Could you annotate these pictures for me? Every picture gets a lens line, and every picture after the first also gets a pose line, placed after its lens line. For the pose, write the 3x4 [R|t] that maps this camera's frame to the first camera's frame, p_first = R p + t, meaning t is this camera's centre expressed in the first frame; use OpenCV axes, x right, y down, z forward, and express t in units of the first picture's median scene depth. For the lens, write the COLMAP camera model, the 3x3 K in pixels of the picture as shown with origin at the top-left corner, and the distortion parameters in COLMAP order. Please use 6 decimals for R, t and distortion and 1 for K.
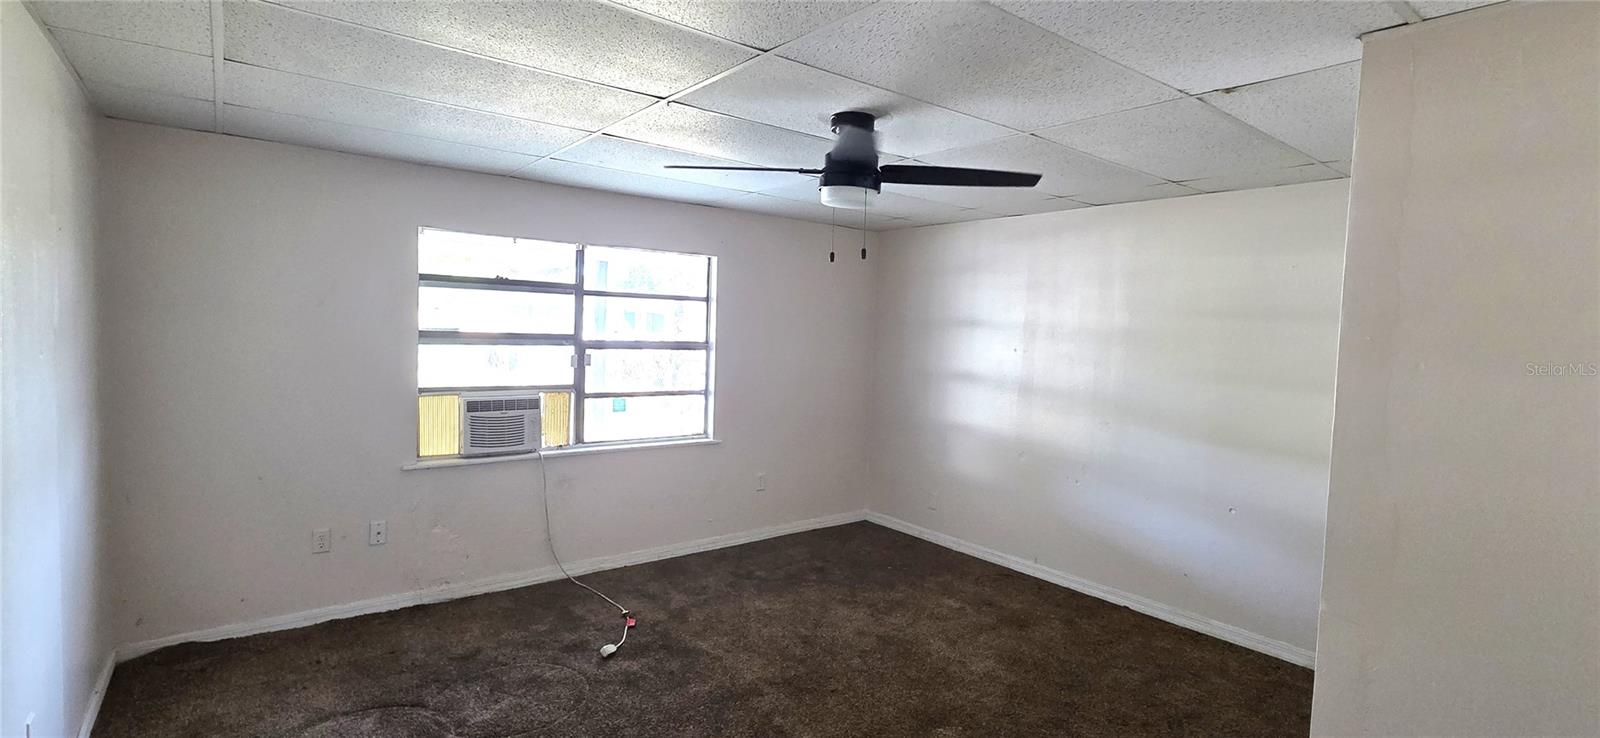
lens RADIAL K [[725.8, 0, 797.2], [0, 725.8, 361.0], [0, 0, 1]] dist [0.001827, 0.000186]
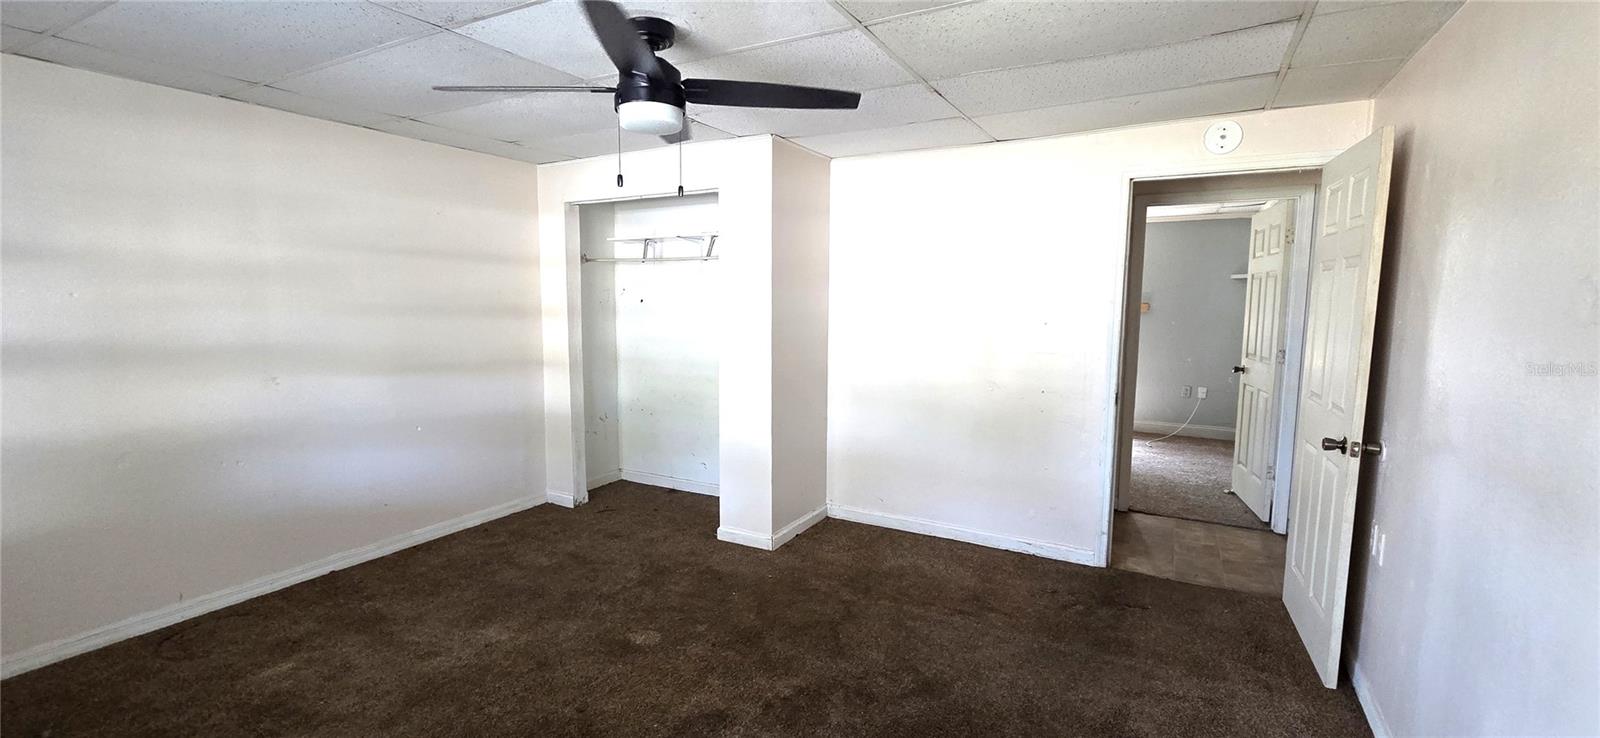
lens RADIAL K [[676.3, 0, 798.7], [0, 676.3, 374.7], [0, 0, 1]] dist [0.007523, 0.000135]
pose [[-0.383848, -0.139133, 0.912854, -0.568633], [0.032160, 0.985969, 0.163800, -0.022660], [-0.922836, 0.092231, -0.373988, 0.865556]]
